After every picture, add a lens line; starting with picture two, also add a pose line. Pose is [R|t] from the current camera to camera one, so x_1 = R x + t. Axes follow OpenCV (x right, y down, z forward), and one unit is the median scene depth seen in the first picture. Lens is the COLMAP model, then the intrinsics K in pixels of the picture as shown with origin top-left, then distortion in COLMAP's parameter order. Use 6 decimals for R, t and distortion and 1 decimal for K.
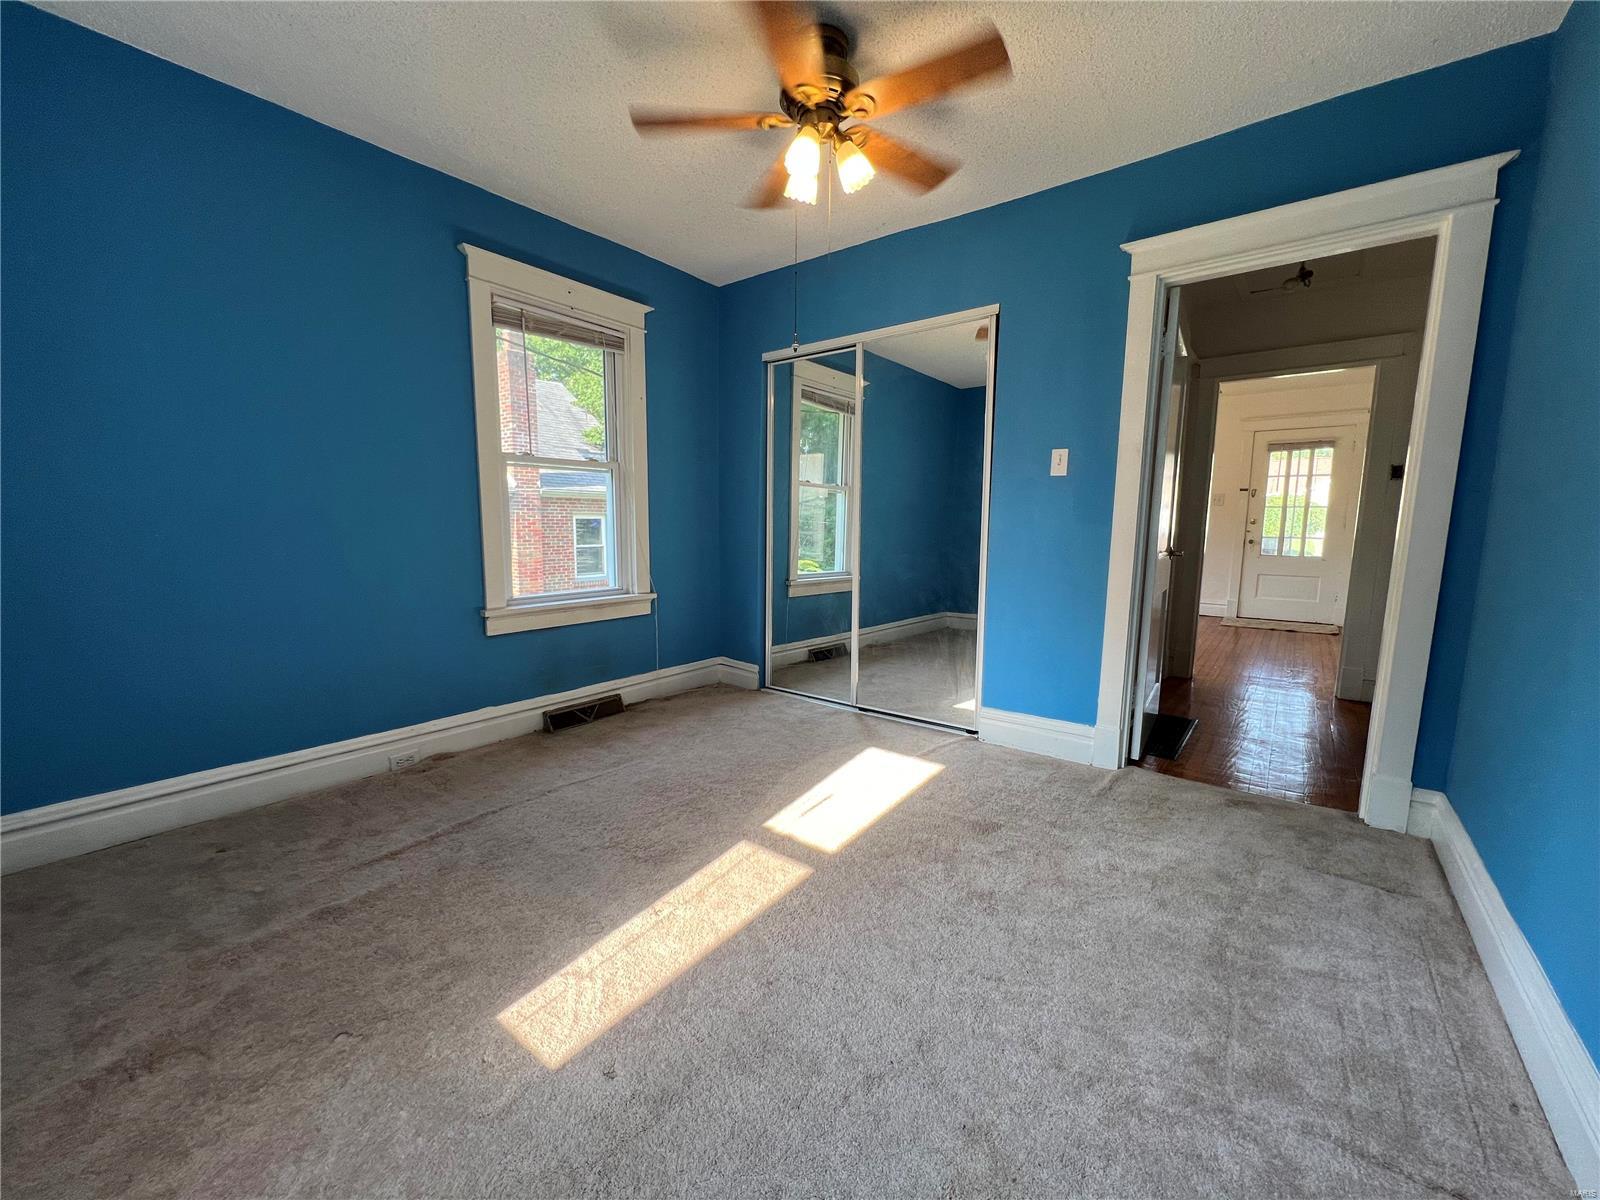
lens RADIAL K [[643.4, 0, 800.0], [0, 643.4, 600.0], [0, 0, 1]] dist [-0.002342, -0.000061]
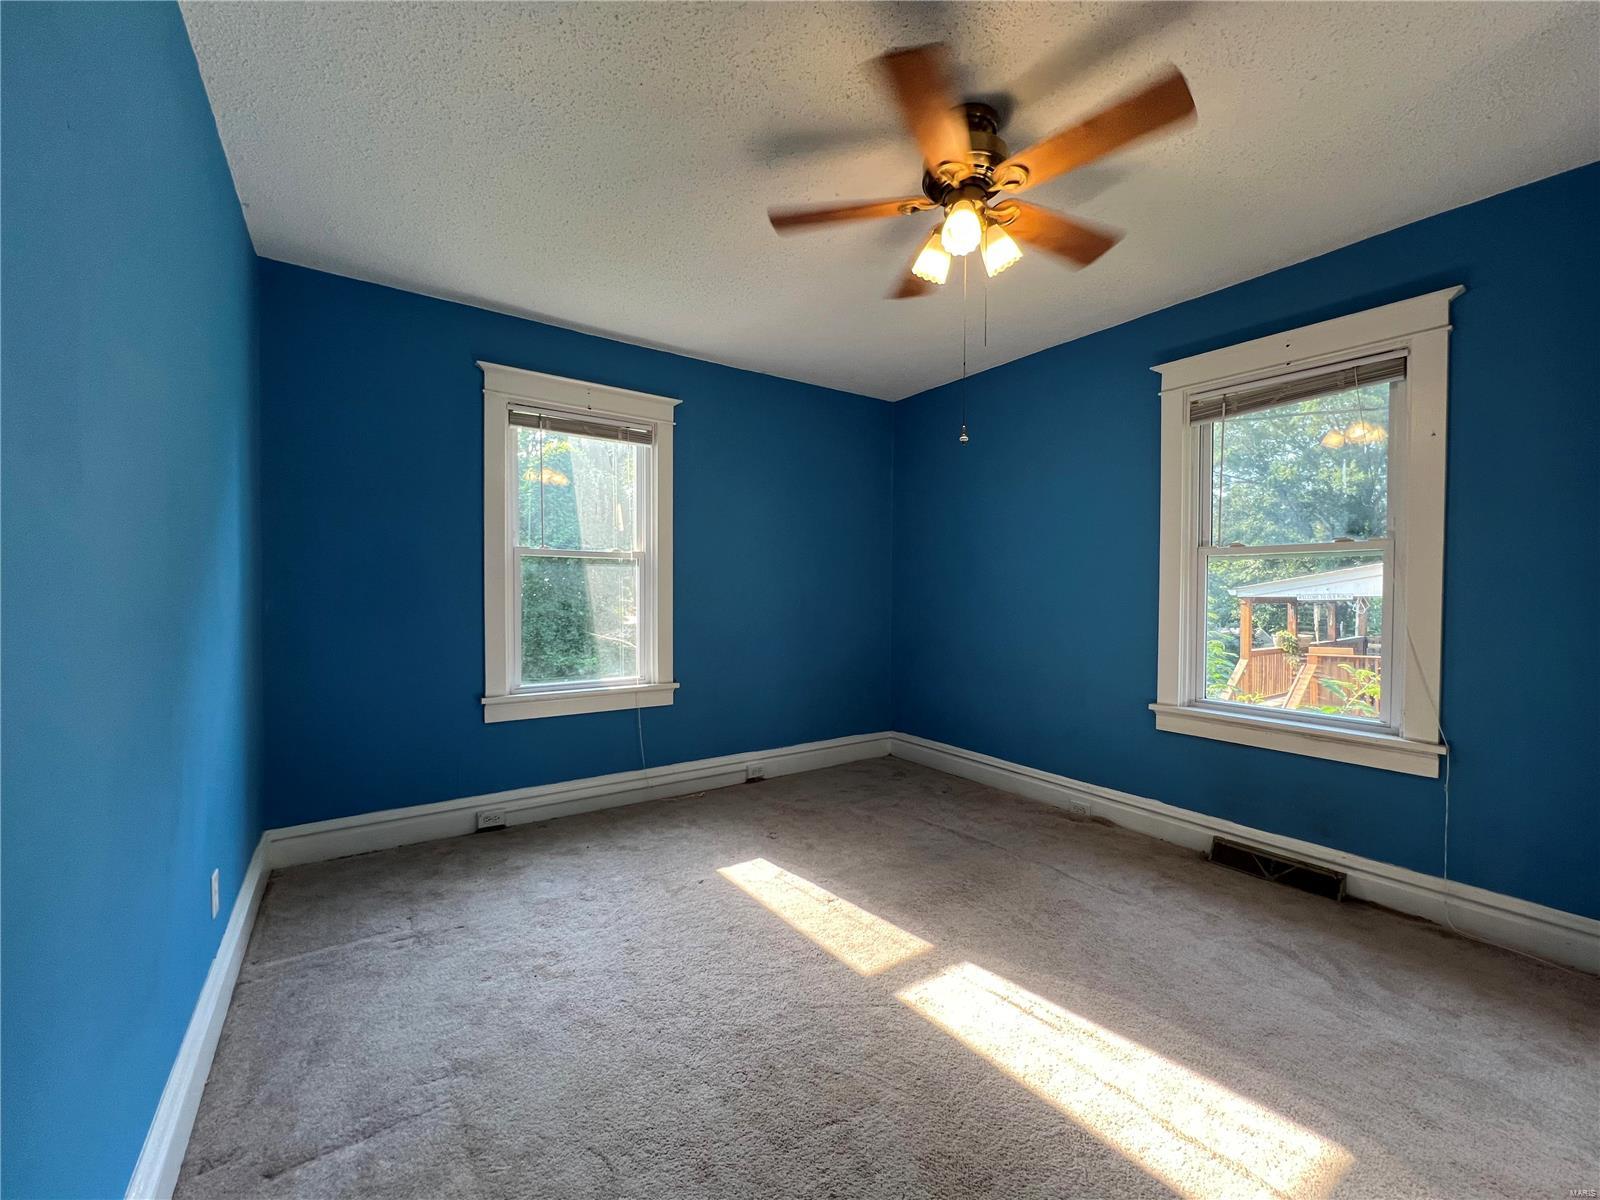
lens RADIAL K [[643.4, 0, 800.0], [0, 643.4, 600.0], [0, 0, 1]] dist [-0.002342, -0.000061]
pose [[-0.290963, 0.003325, -0.956729, 0.662372], [-0.133987, 0.989997, 0.044189, -0.117524], [0.947306, 0.141047, -0.287607, 0.747986]]
